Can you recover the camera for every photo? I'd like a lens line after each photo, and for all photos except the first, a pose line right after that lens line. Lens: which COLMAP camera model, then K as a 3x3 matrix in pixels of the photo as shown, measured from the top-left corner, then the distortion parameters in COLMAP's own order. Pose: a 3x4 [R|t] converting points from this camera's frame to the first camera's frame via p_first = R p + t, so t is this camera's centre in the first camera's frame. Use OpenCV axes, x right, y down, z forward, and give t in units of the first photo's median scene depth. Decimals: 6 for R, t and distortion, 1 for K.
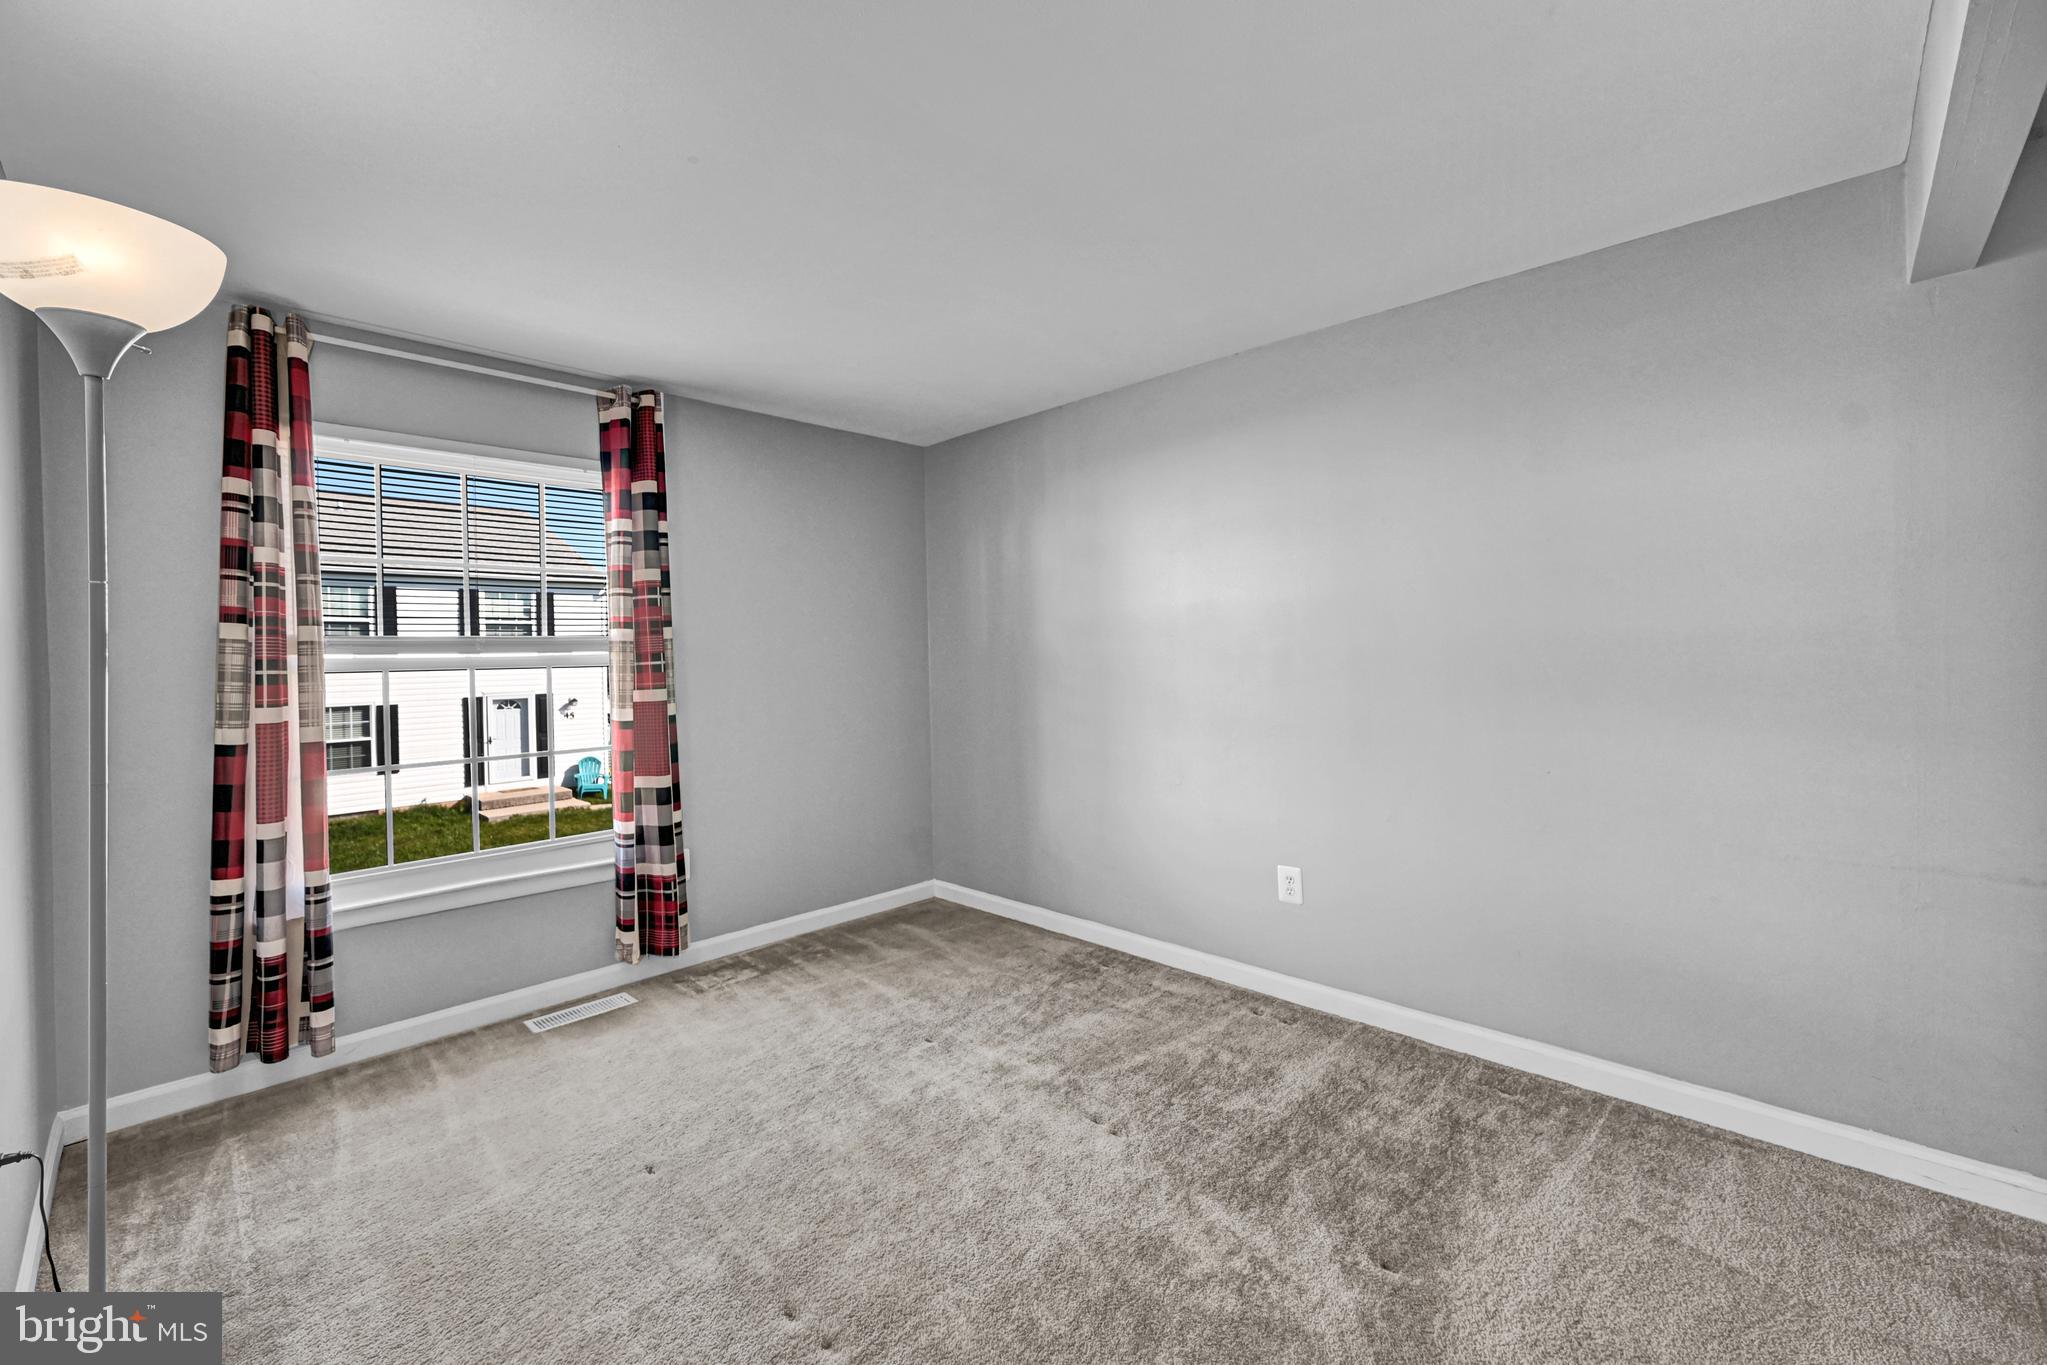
lens RADIAL K [[833.6, 0, 1018.5], [0, 833.6, 668.3], [0, 0, 1]] dist [0.000687, -0.000236]
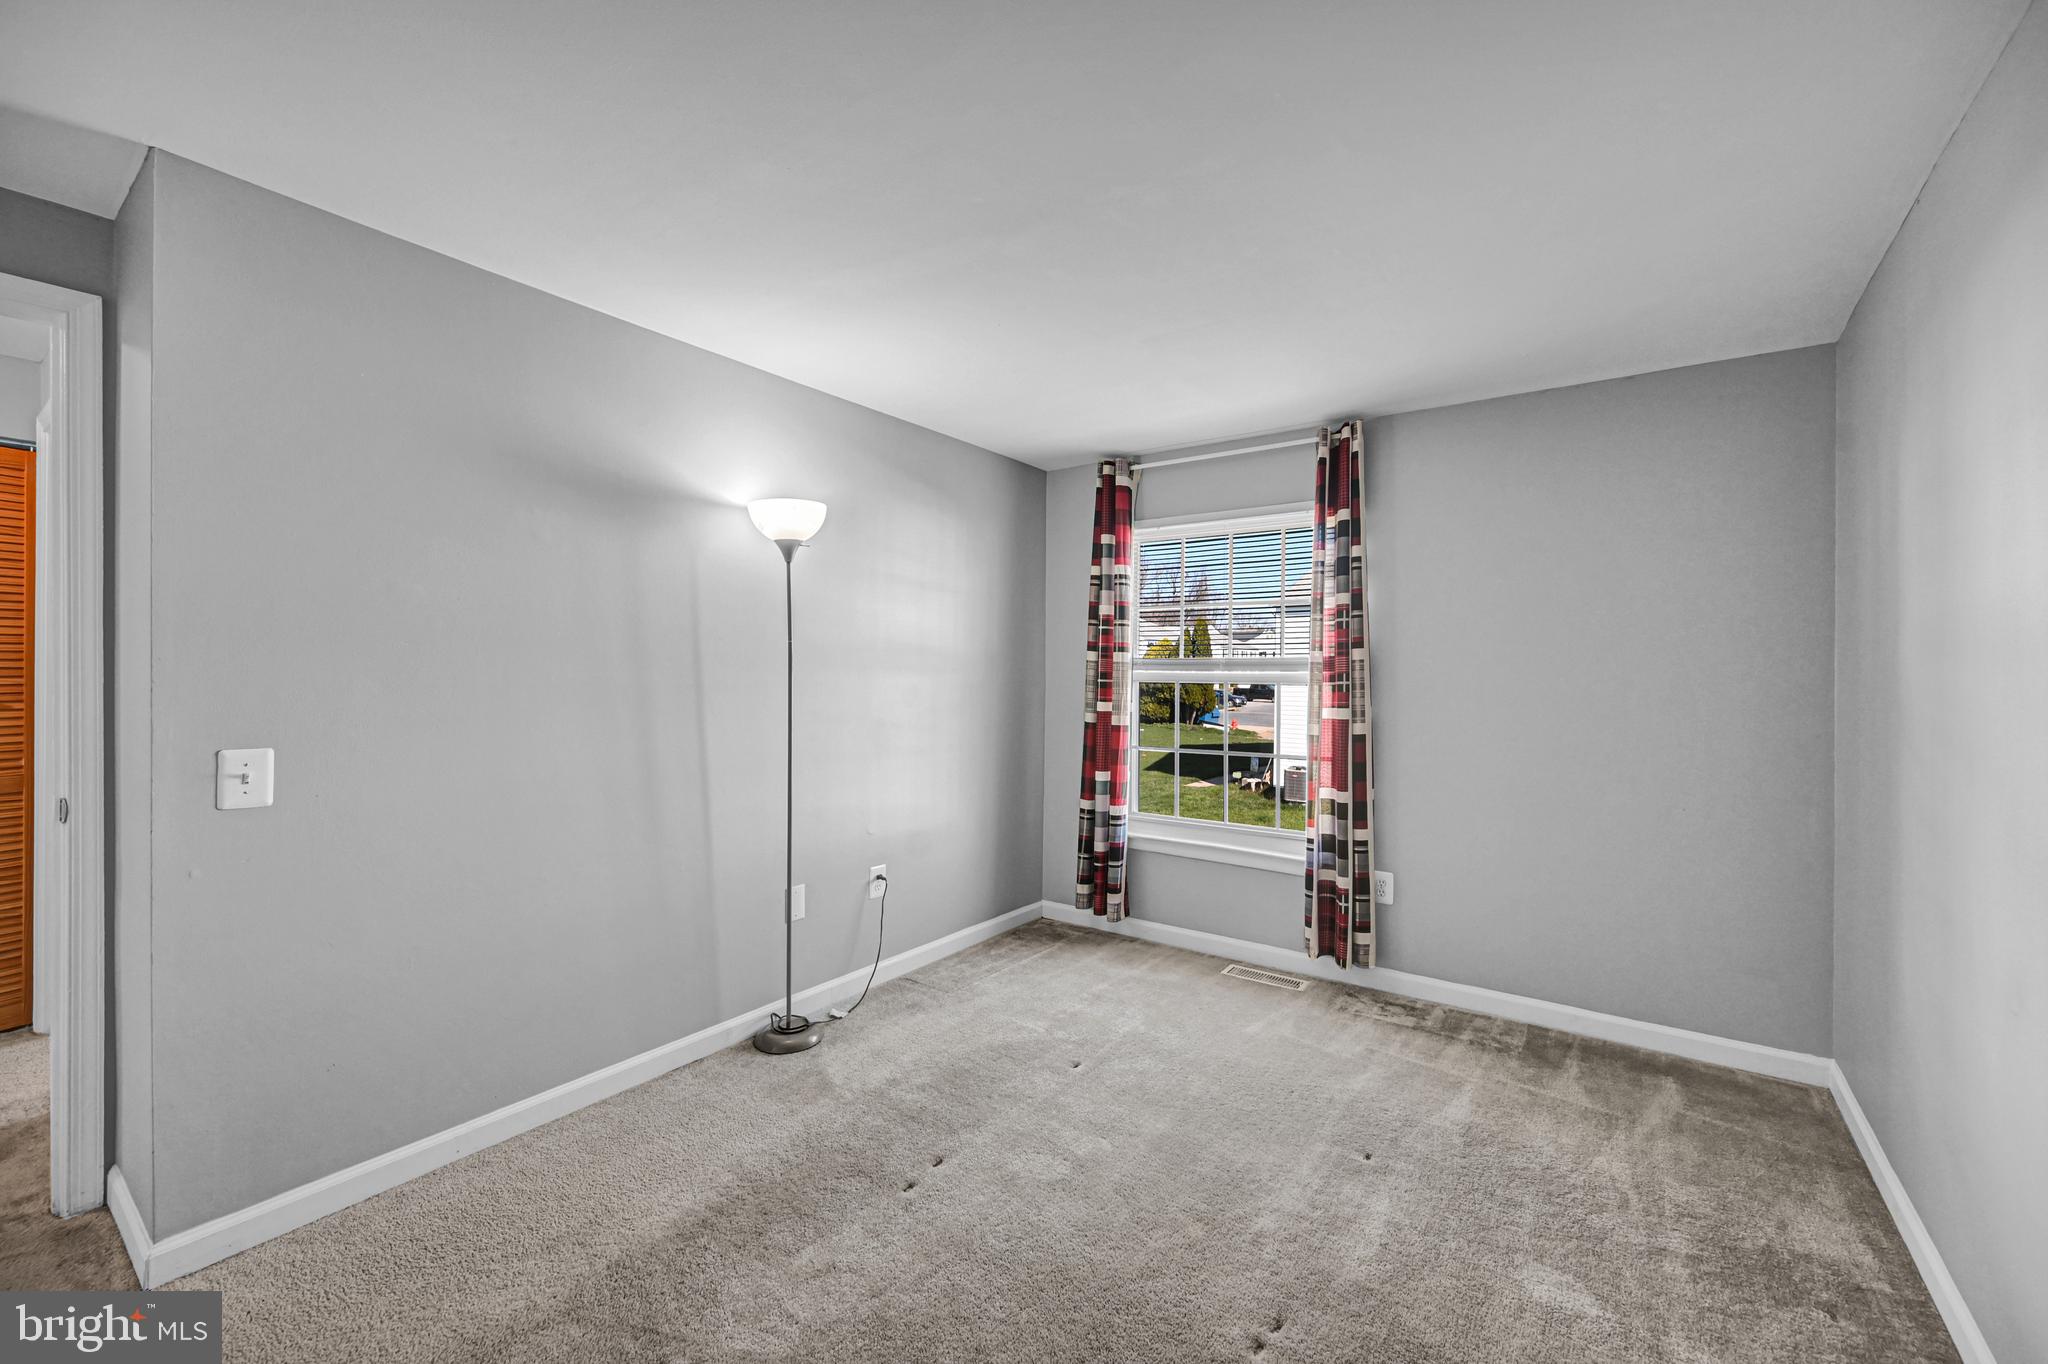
lens RADIAL K [[819.5, 0, 1031.1], [0, 819.5, 678.7], [0, 0, 1]] dist [-0.000695, -0.000080]
pose [[0.162196, 0.027439, -0.986377, 0.526163], [-0.029137, 0.999311, 0.023008, -0.024578], [0.986328, 0.025008, 0.162884, 0.455106]]
